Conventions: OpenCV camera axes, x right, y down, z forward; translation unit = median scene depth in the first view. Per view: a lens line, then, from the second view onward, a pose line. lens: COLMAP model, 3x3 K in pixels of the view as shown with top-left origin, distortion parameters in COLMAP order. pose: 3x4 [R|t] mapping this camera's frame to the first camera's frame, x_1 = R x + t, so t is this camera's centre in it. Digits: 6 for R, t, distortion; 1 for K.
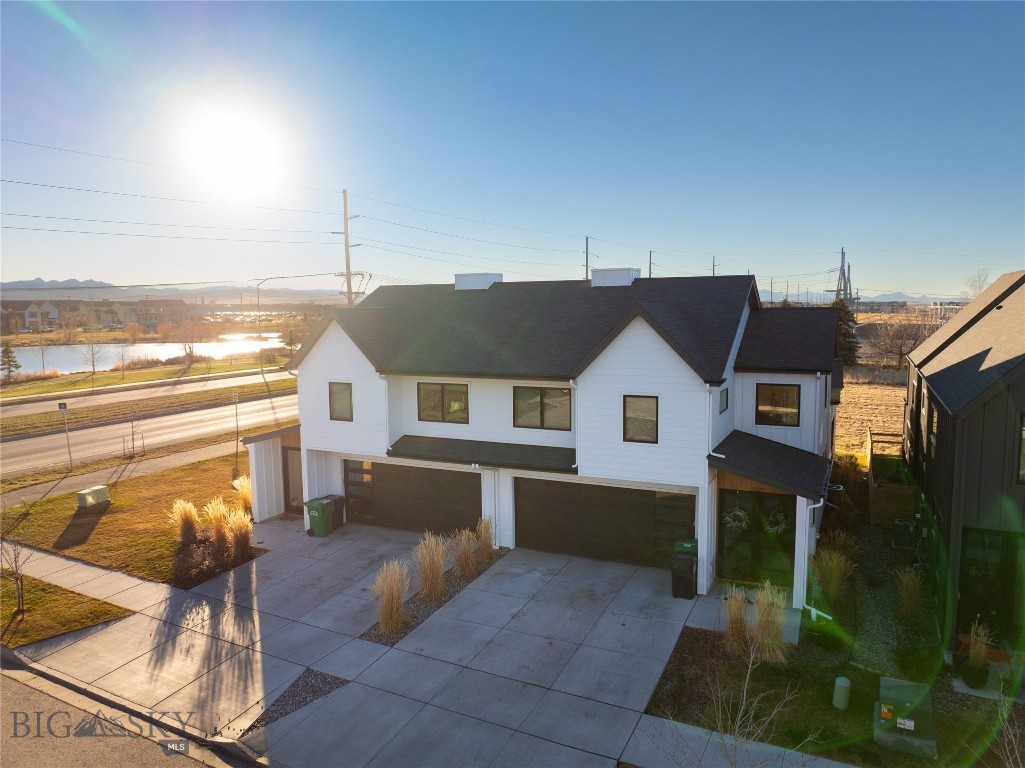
lens RADIAL K [[722.8, 0, 514.2], [0, 722.8, 380.9], [0, 0, 1]] dist [-0.045538, 0.012216]
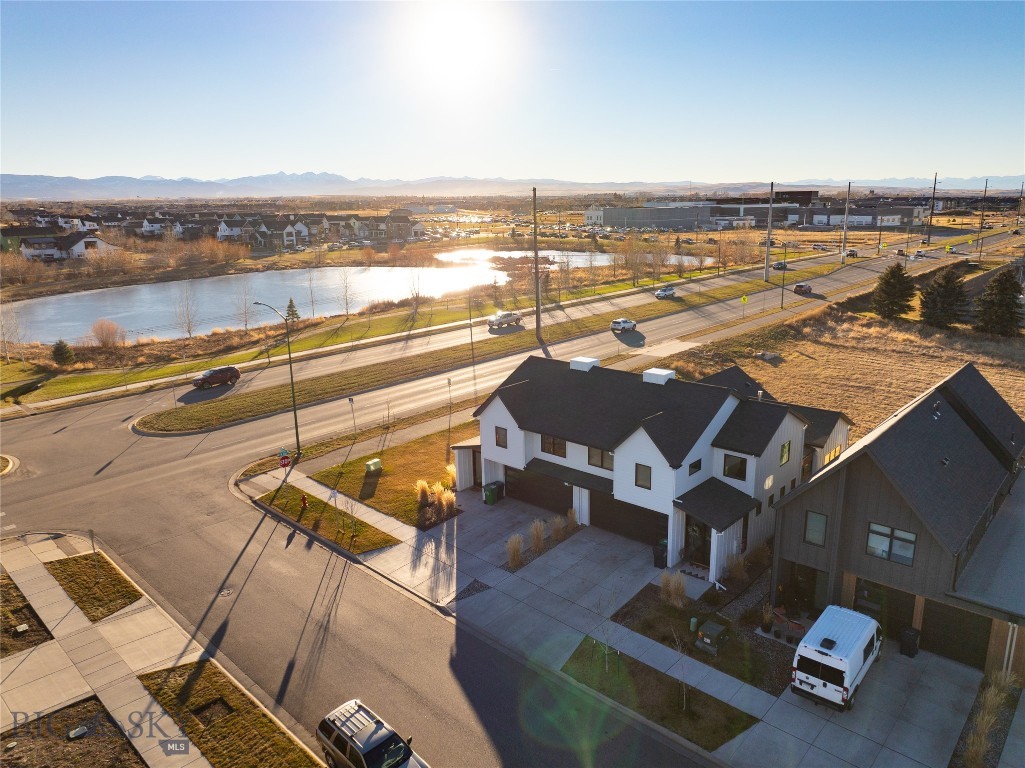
lens RADIAL K [[722.8, 0, 514.2], [0, 722.8, 380.9], [0, 0, 1]] dist [-0.045538, 0.012216]
pose [[0.959352, 0.061092, -0.275520, 0.310660], [-0.020464, 0.988777, 0.147991, -0.413654], [0.281469, -0.136337, 0.949835, -0.776189]]
